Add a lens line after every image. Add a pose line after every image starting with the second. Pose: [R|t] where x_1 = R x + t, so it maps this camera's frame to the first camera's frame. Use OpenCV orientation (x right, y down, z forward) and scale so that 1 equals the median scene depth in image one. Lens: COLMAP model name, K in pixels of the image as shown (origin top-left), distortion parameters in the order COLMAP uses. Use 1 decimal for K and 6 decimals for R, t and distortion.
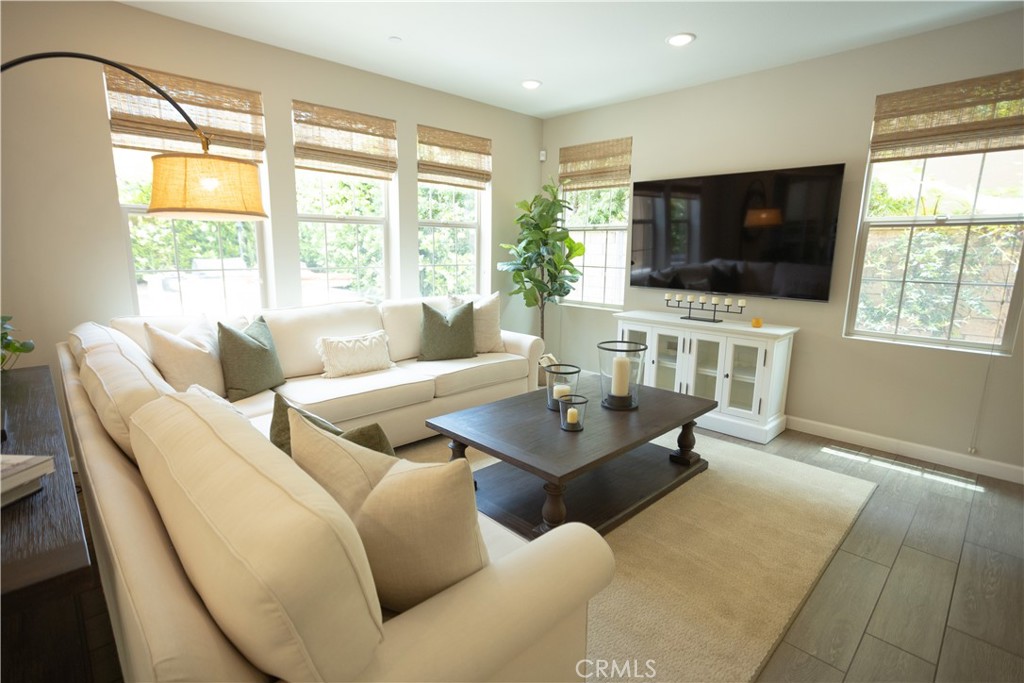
lens RADIAL K [[502.1, 0, 510.0], [0, 502.1, 342.3], [0, 0, 1]] dist [-0.002608, 0.002622]
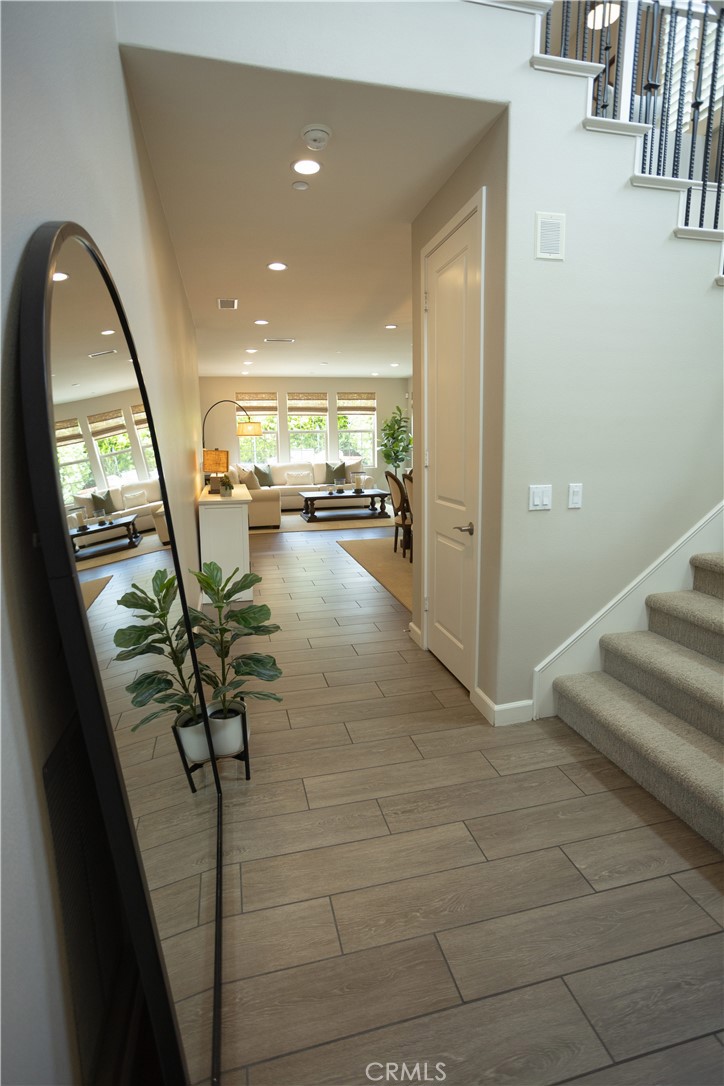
lens RADIAL K [[532.5, 0, 361.7], [0, 532.5, 540.3], [0, 0, 1]] dist [-0.002608, 0.002622]
pose [[0.858964, 0.064724, -0.507930, 1.364428], [-0.067387, 0.997640, 0.013168, 0.266417], [0.507583, 0.022917, 0.861298, -1.248500]]
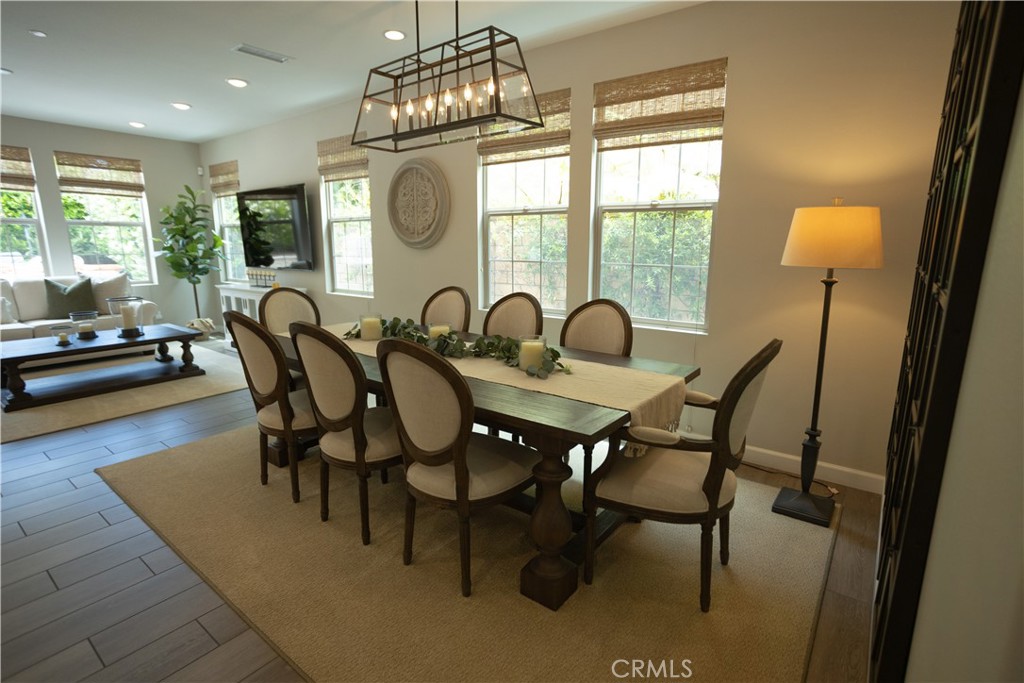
lens RADIAL K [[502.1, 0, 509.7], [0, 502.1, 347.6], [0, 0, 1]] dist [-0.002608, 0.002622]
pose [[0.991762, -0.039746, 0.121774, 0.900425], [0.037632, 0.999099, 0.019618, 0.129354], [-0.122444, -0.014874, 0.992364, -0.547539]]
